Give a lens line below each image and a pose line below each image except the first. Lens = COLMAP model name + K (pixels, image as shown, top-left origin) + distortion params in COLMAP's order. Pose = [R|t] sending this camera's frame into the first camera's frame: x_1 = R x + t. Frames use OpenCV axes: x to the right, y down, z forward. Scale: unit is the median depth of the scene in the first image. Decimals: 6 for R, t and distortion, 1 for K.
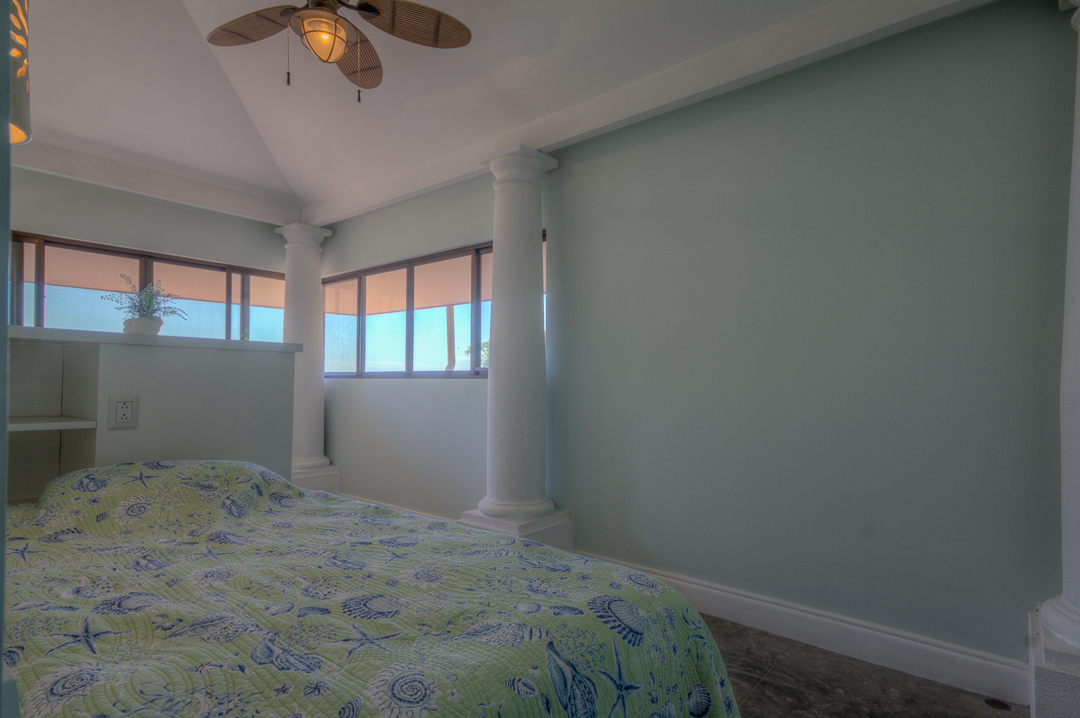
lens RADIAL K [[566.6, 0, 536.5], [0, 566.6, 377.8], [0, 0, 1]] dist [0.057309, 0.000343]
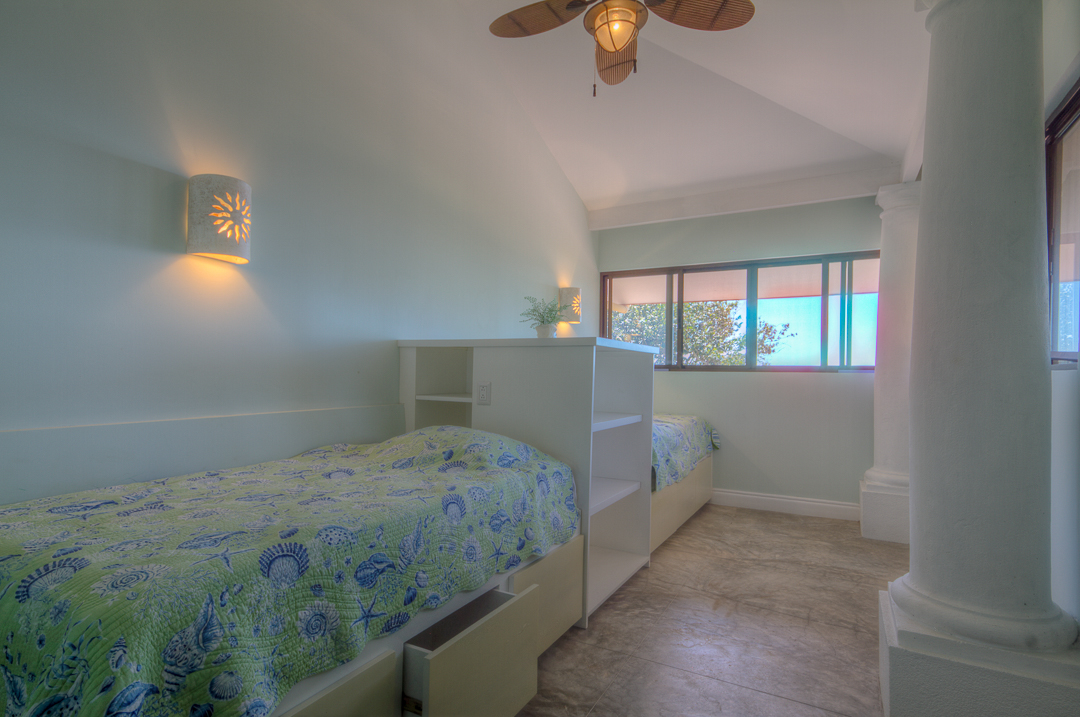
lens RADIAL K [[566.6, 0, 536.5], [0, 566.6, 377.3], [0, 0, 1]] dist [0.057309, 0.000343]
pose [[0.190217, 0.010208, -0.981689, 0.453141], [-0.010889, 0.999906, 0.008288, 0.003179], [0.981682, 0.009113, 0.190311, 0.533114]]
